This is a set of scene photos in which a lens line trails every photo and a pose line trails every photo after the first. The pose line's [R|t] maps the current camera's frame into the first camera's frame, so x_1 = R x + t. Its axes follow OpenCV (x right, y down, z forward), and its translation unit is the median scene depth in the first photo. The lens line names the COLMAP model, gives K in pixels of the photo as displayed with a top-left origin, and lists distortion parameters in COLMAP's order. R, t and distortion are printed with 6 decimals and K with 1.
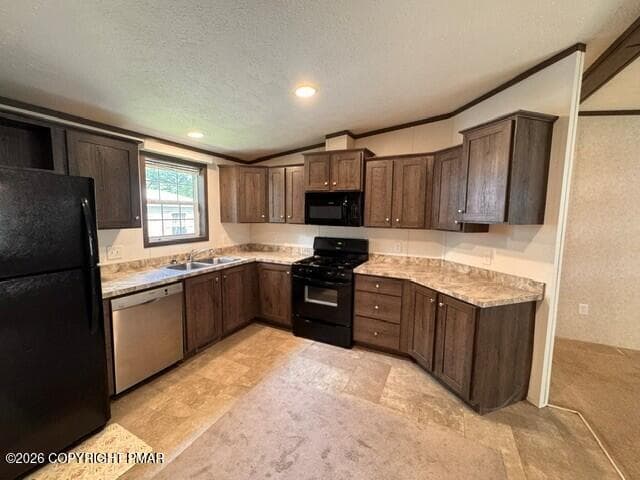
lens RADIAL K [[263.0, 0, 319.5], [0, 263.0, 238.4], [0, 0, 1]] dist [-0.000617, 0.000042]
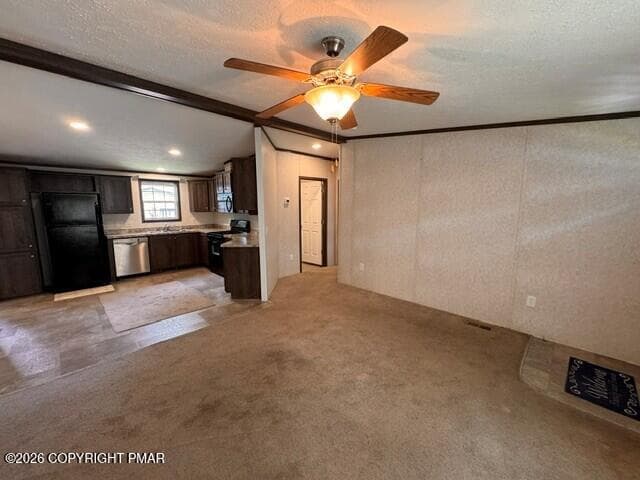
lens RADIAL K [[256.6, 0, 318.9], [0, 256.6, 238.4], [0, 0, 1]] dist [0.001543, 0.000091]
pose [[0.943617, 0.026716, -0.329960, 1.356454], [-0.016768, 0.999316, 0.032961, 0.066674], [0.330615, -0.025570, 0.943419, -0.504960]]
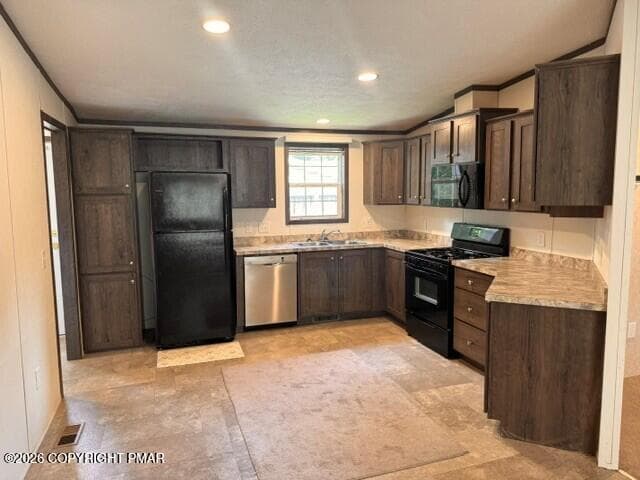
lens RADIAL K [[451.0, 0, 320.0], [0, 451.0, 240.0], [0, 0, 1]] dist [0.117678, -0.170857]
pose [[0.704467, 0.058945, -0.707285, 0.823111], [-0.051512, 0.998163, 0.031879, 0.028296], [0.707865, 0.013976, 0.706210, -0.293703]]
